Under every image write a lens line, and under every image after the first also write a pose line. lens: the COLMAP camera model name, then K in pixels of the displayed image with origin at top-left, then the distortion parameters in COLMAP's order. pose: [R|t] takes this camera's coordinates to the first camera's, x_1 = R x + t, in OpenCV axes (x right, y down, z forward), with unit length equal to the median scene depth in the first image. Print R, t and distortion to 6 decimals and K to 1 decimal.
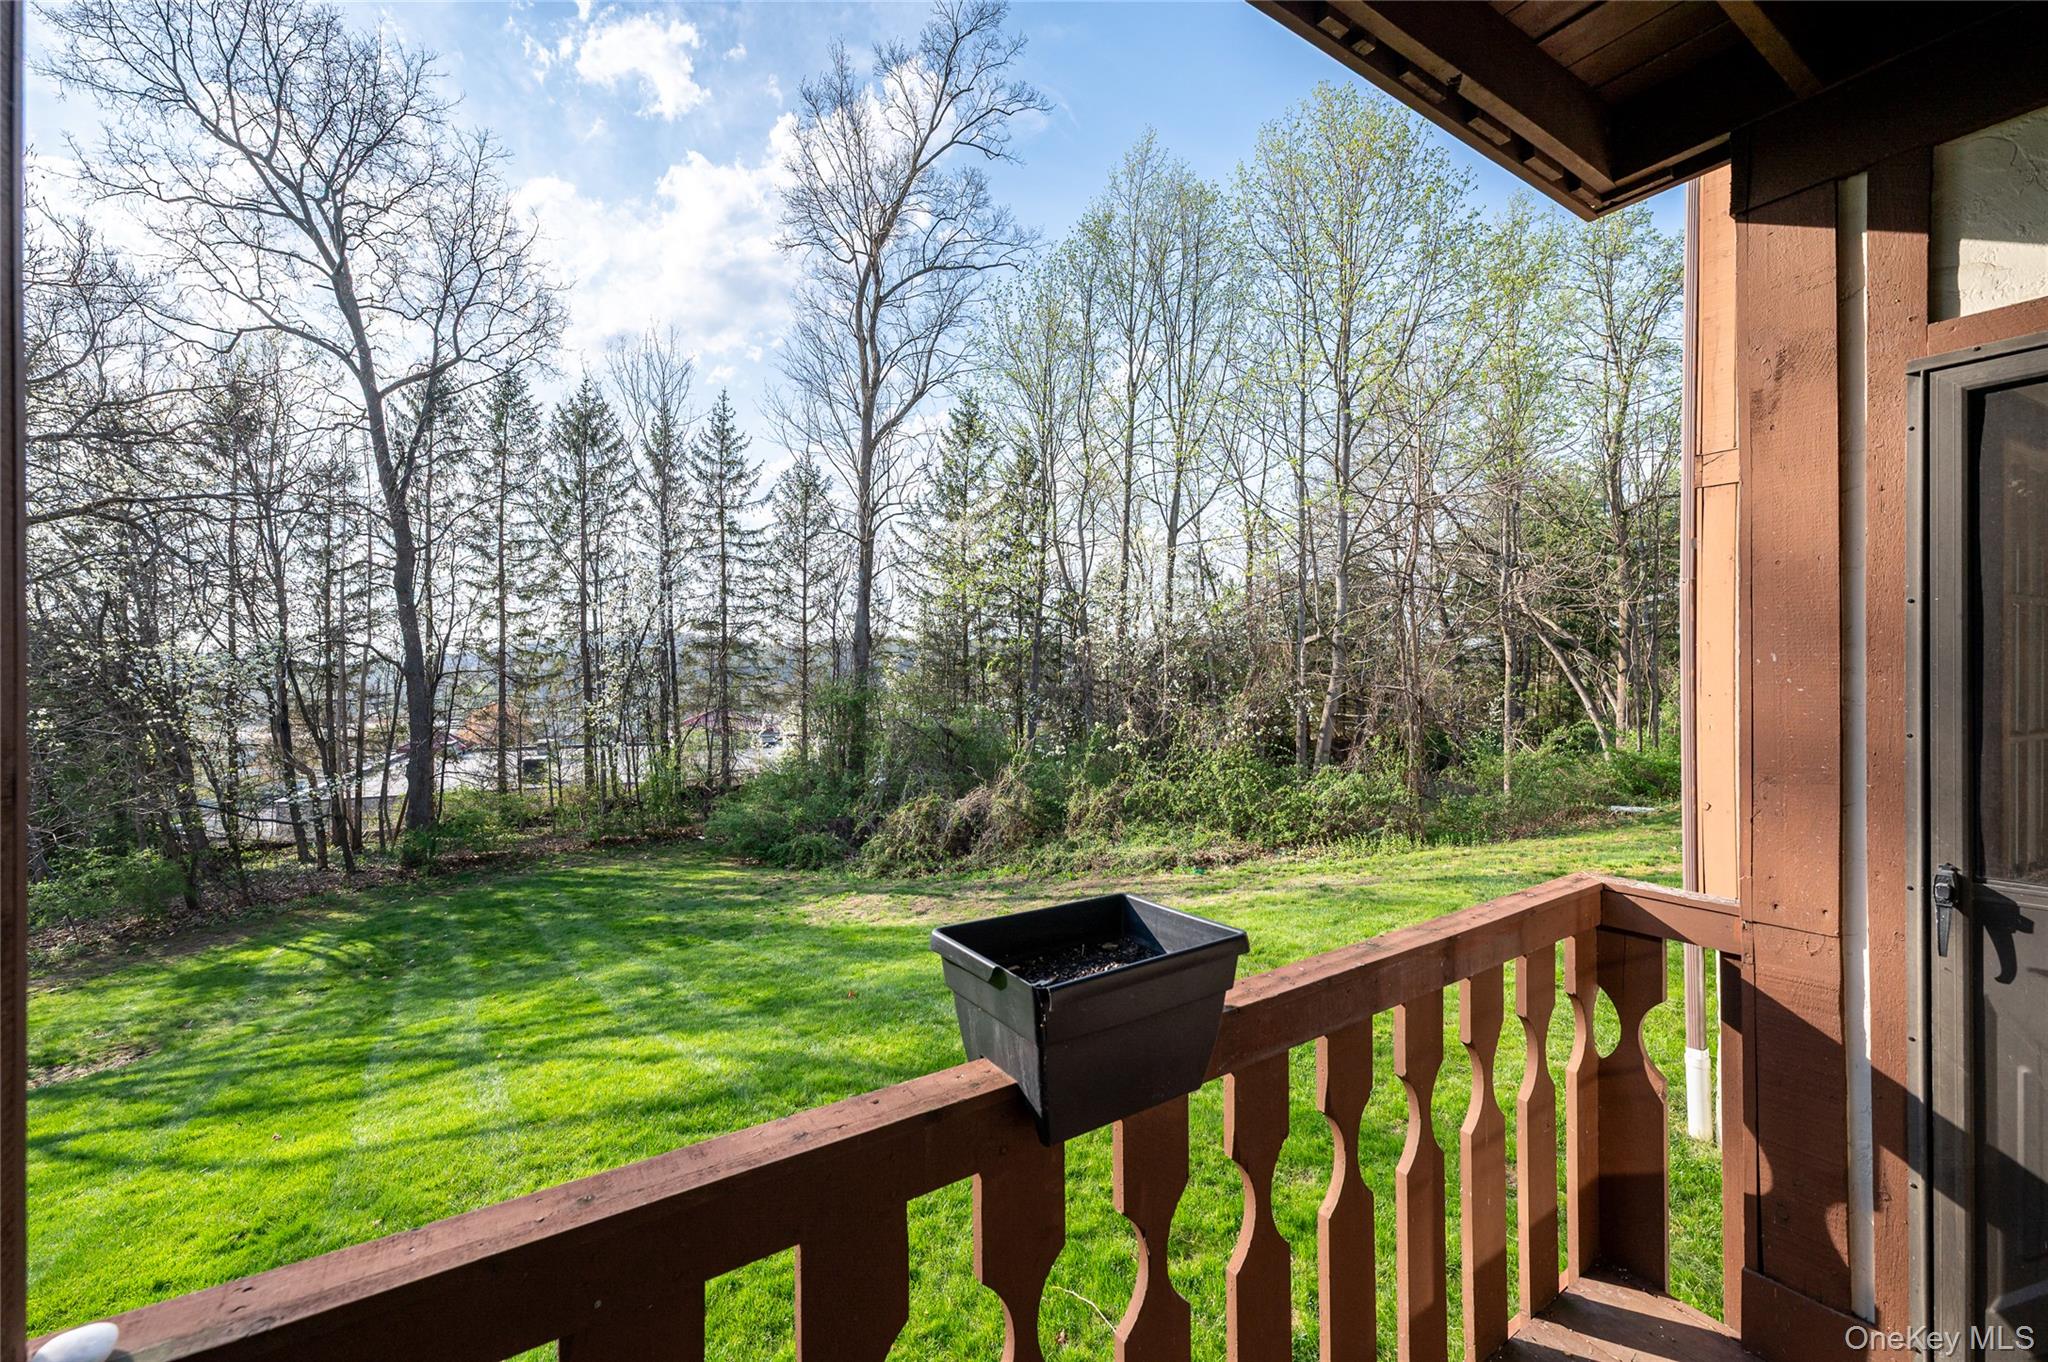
lens RADIAL K [[816.6, 0, 1019.1], [0, 816.6, 679.9], [0, 0, 1]] dist [0.001333, 0.002977]
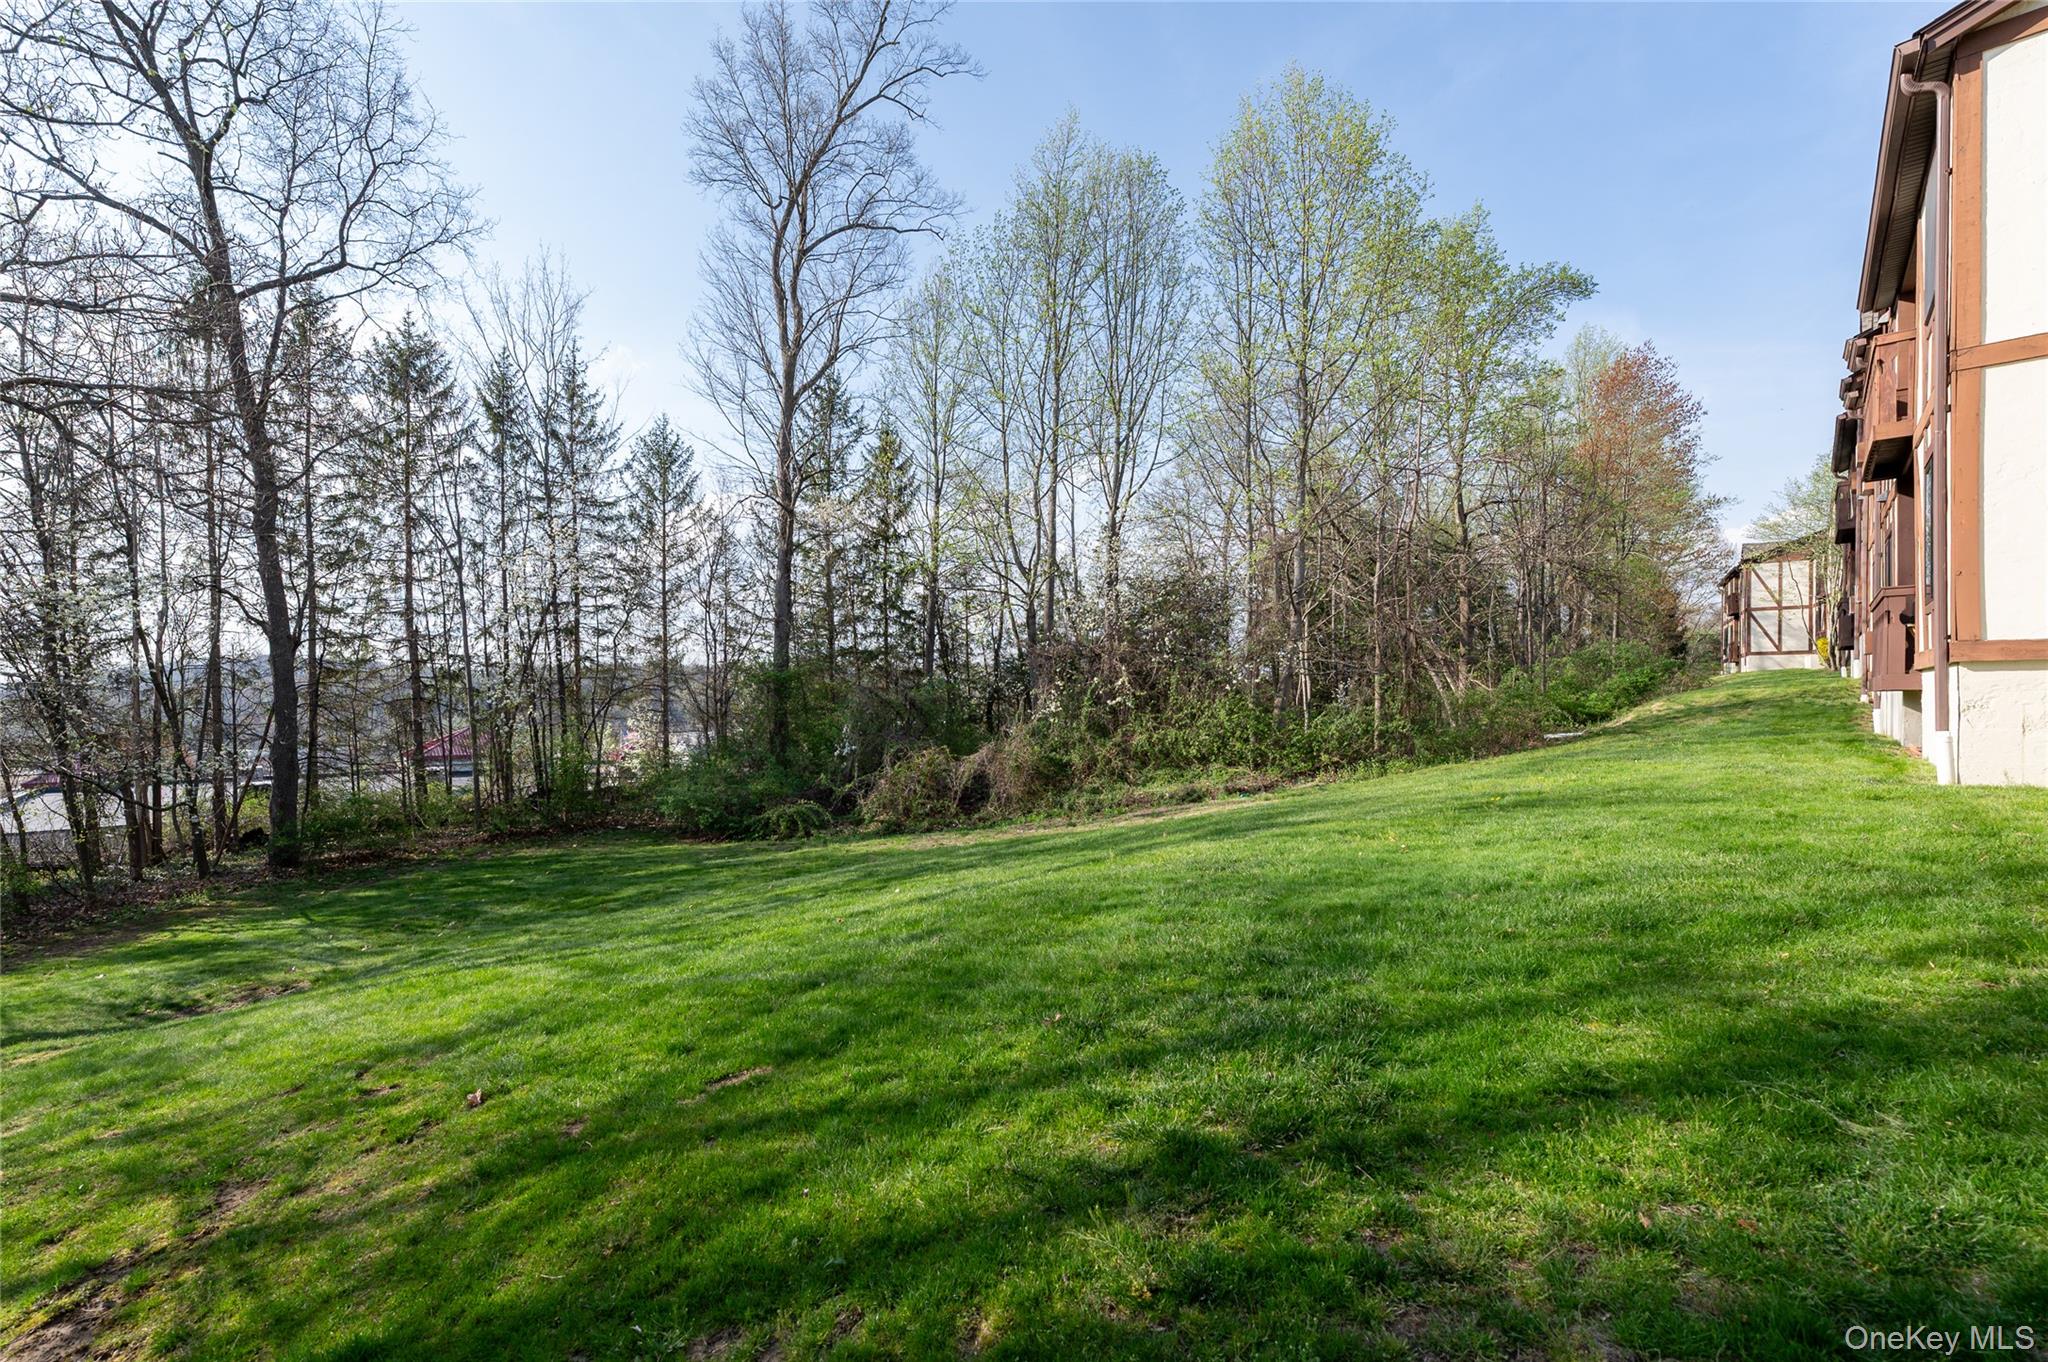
lens RADIAL K [[873.5, 0, 996.8], [0, 873.5, 717.0], [0, 0, 1]] dist [-0.000471, 0.001523]
pose [[0.970013, -0.016450, 0.242496, -0.230038], [0.012260, 0.999749, 0.018778, 0.058373], [-0.242744, -0.015242, 0.969971, -0.041064]]
